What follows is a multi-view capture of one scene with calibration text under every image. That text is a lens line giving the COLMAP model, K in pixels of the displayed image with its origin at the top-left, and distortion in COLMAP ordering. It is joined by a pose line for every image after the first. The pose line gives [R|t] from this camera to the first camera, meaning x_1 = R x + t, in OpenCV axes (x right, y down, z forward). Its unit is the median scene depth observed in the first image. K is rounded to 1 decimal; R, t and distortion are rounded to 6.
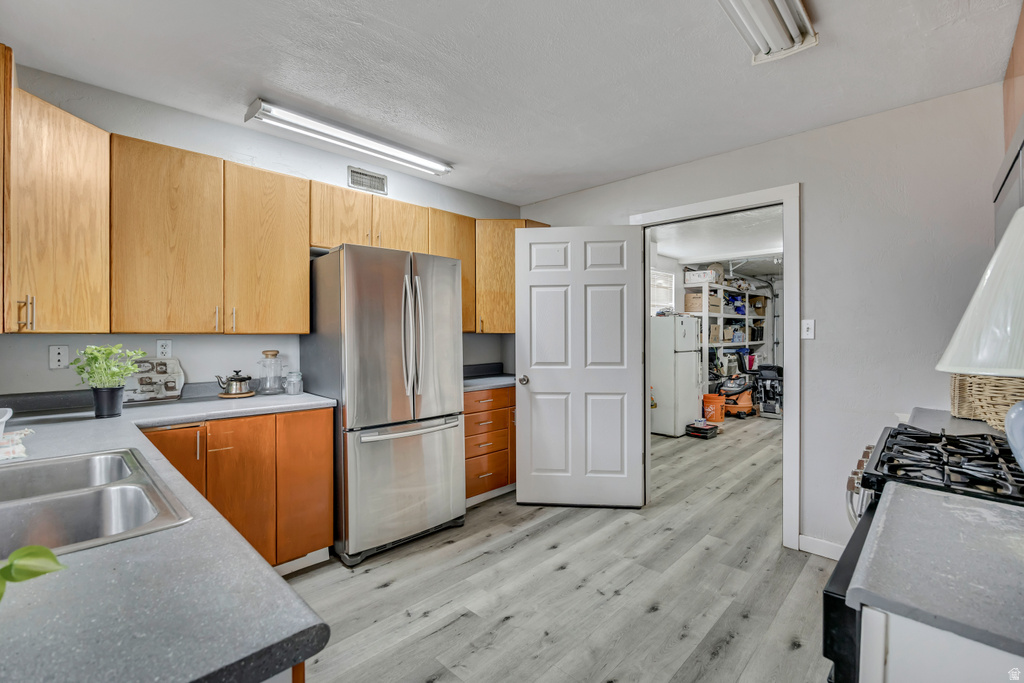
lens RADIAL K [[457.0, 0, 515.3], [0, 457.0, 336.6], [0, 0, 1]] dist [-0.011215, -0.000519]
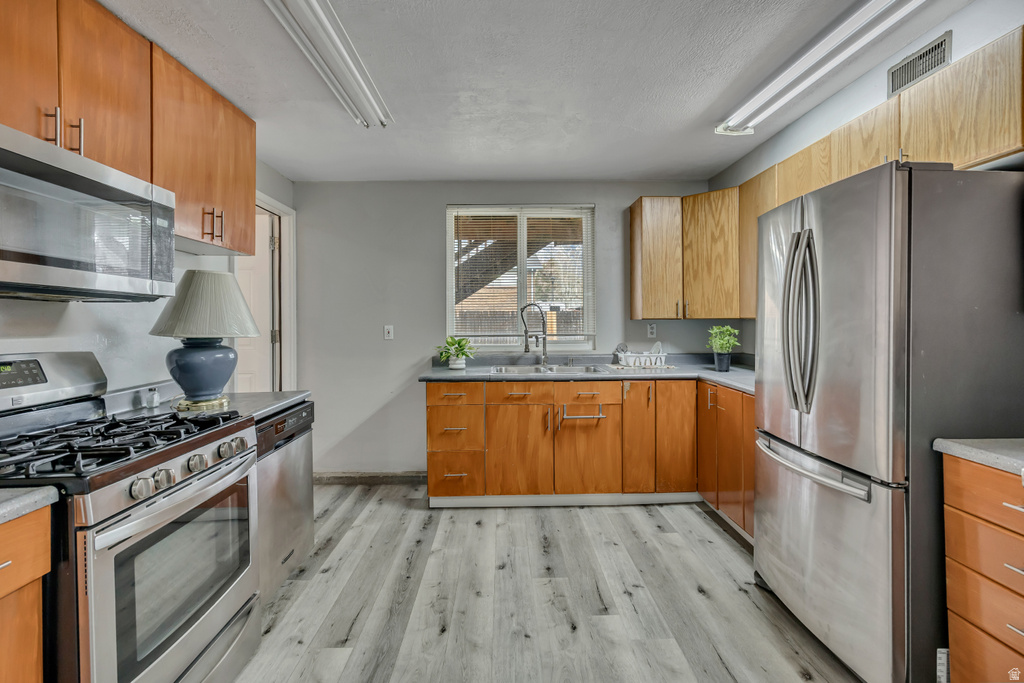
lens RADIAL K [[457.0, 0, 522.1], [0, 457.0, 322.3], [0, 0, 1]] dist [-0.011215, -0.000519]
pose [[-0.688105, 0.007866, -0.725568, 0.652153], [0.002086, 0.999959, 0.008863, -0.009663], [0.725608, 0.004585, -0.688093, 1.410253]]
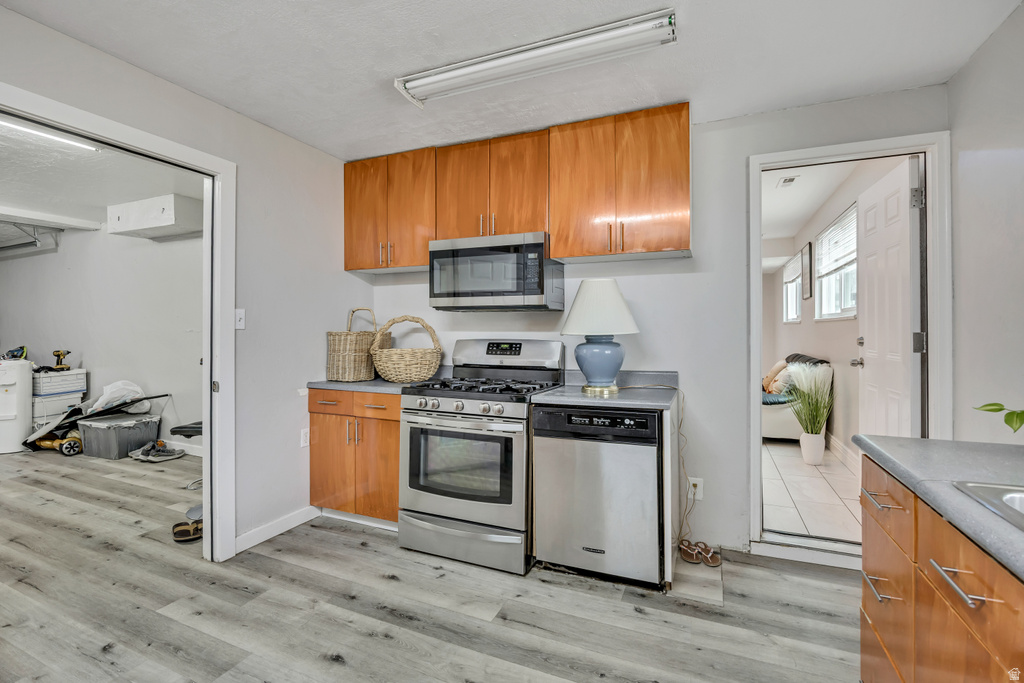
lens RADIAL K [[457.0, 0, 507.8], [0, 457.0, 336.2], [0, 0, 1]] dist [-0.011215, -0.000519]
pose [[-0.350360, -0.004400, 0.936605, -0.517748], [0.011225, 0.999897, 0.008896, 0.019005], [-0.936548, 0.013630, -0.350275, 0.921324]]
